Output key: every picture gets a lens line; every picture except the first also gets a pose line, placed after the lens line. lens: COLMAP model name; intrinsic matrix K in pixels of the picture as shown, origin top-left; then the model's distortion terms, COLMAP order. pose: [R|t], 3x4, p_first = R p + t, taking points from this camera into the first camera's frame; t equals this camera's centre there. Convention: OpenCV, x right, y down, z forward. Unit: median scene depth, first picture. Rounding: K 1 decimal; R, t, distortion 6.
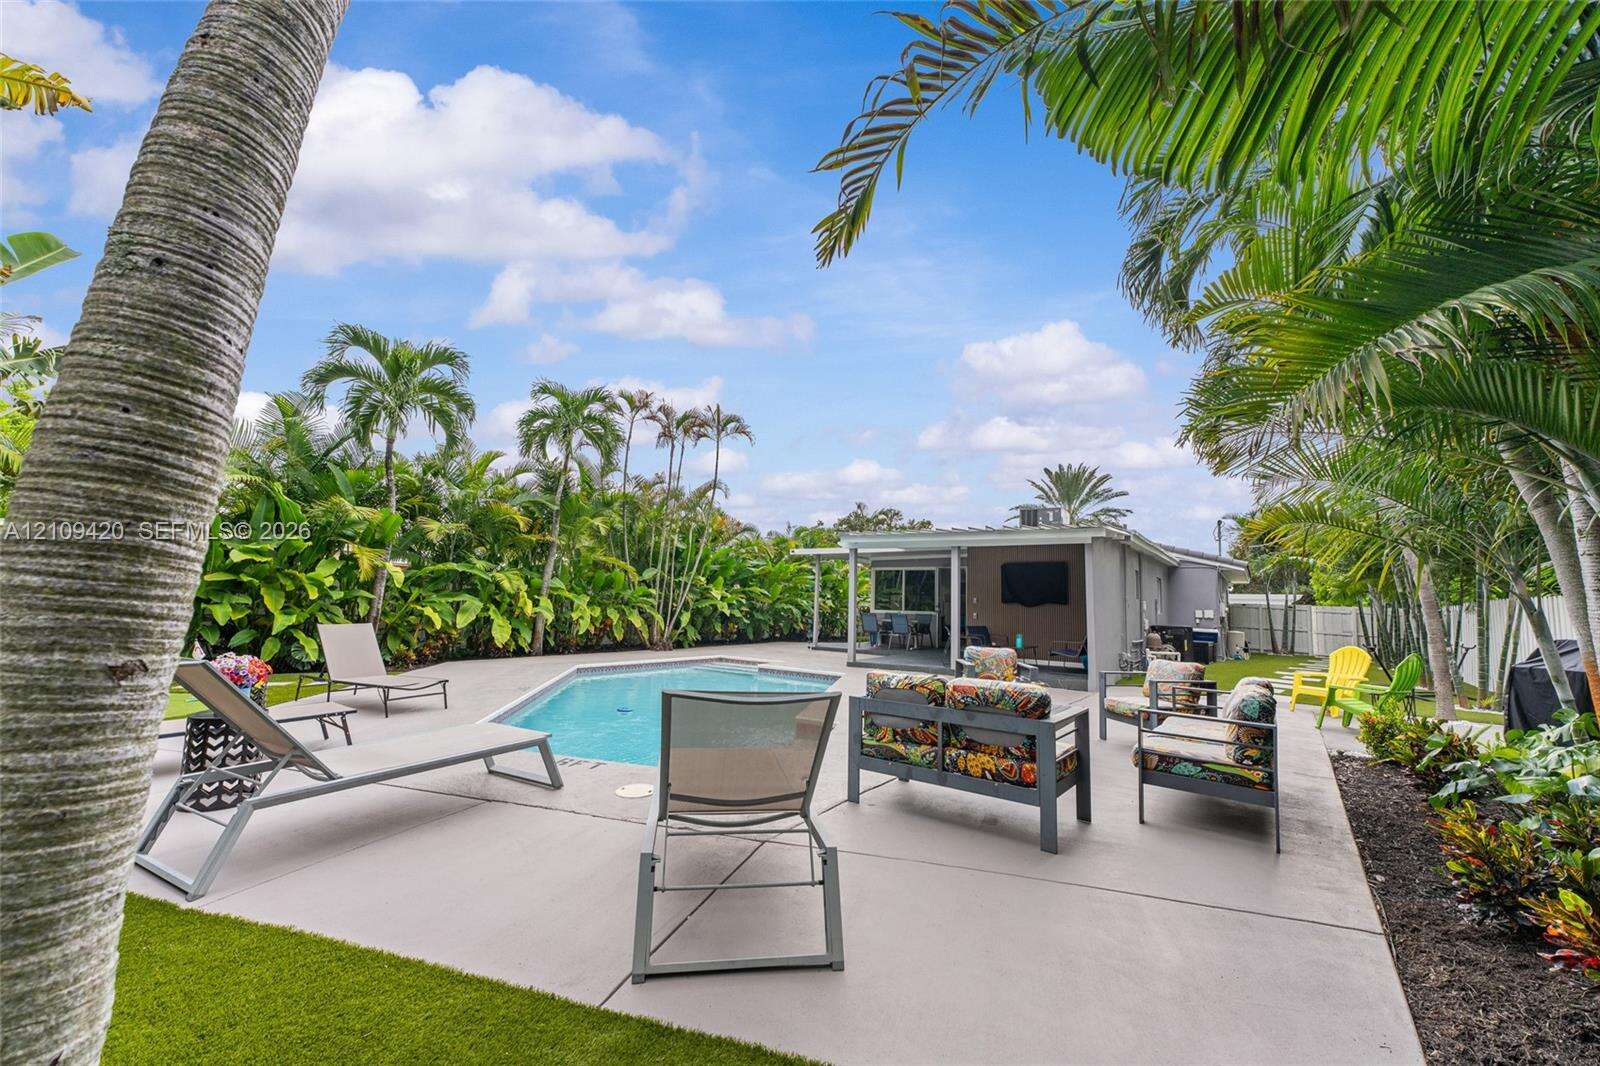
lens RADIAL K [[649.5, 0, 796.1], [0, 649.5, 537.2], [0, 0, 1]] dist [0.001340, 0.000211]
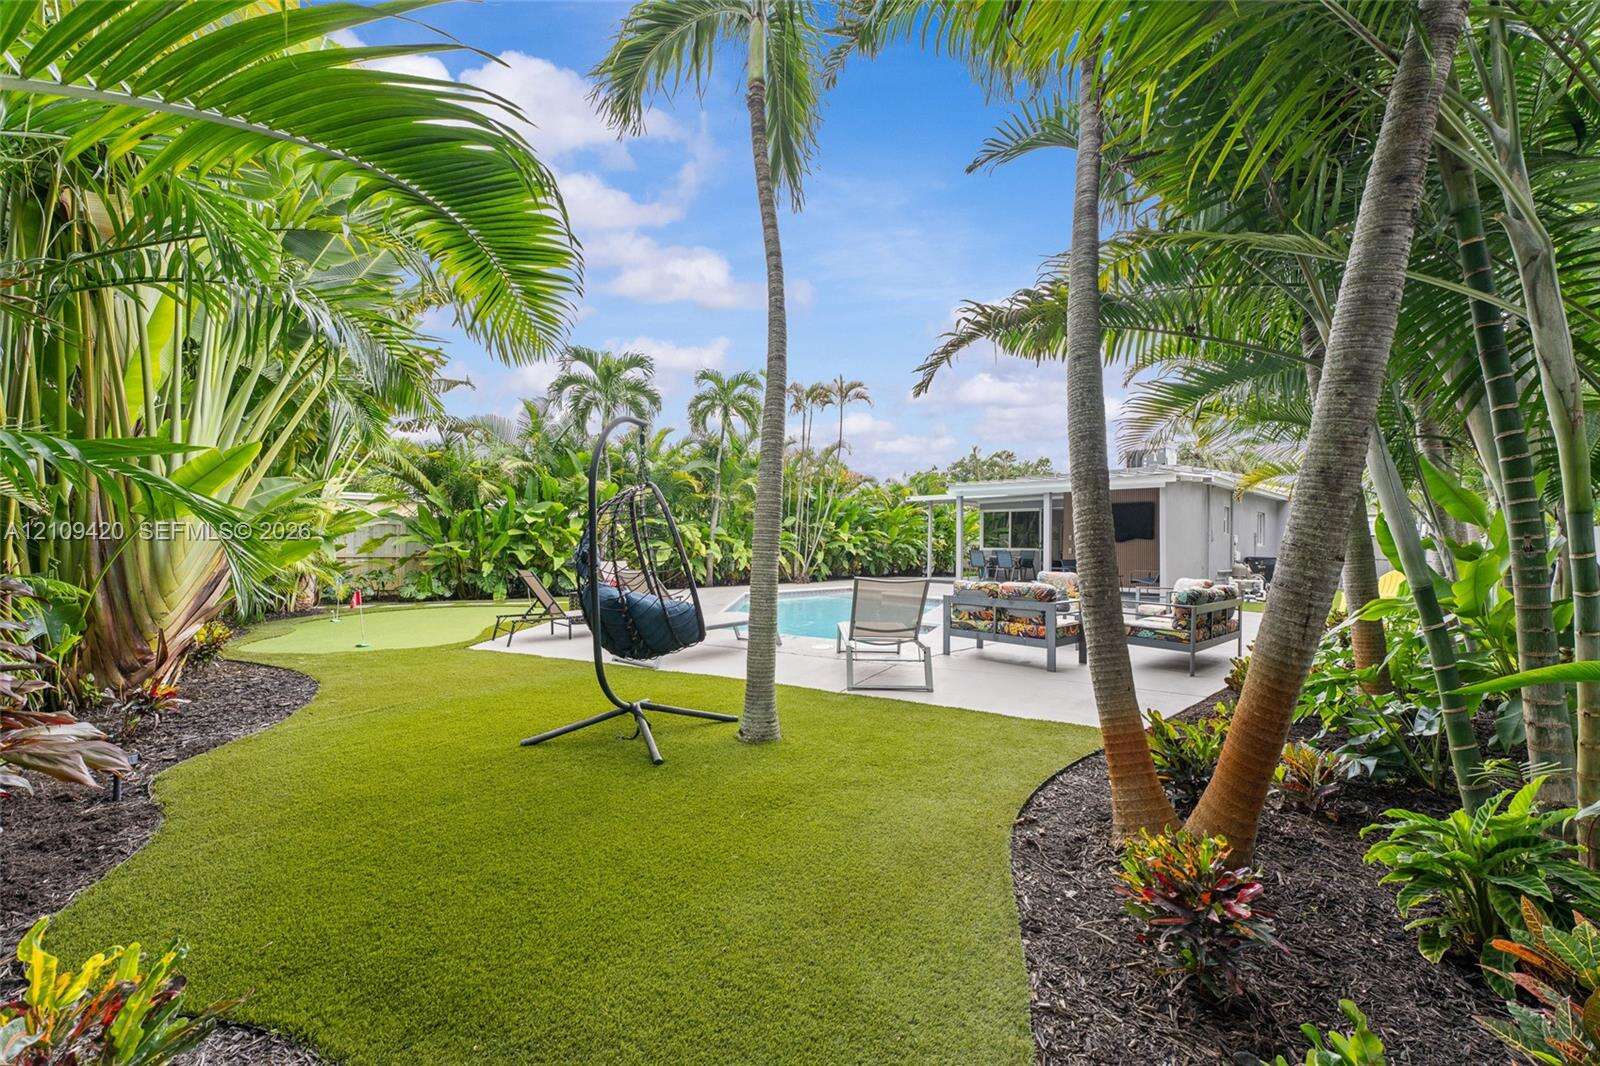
lens RADIAL K [[649.5, 0, 796.1], [0, 649.5, 537.2], [0, 0, 1]] dist [0.001340, 0.000211]
pose [[0.984125, -0.021360, -0.176189, 0.001517], [0.037032, 0.995594, 0.086150, -0.021459], [0.173573, -0.091307, 0.980579, -0.228152]]
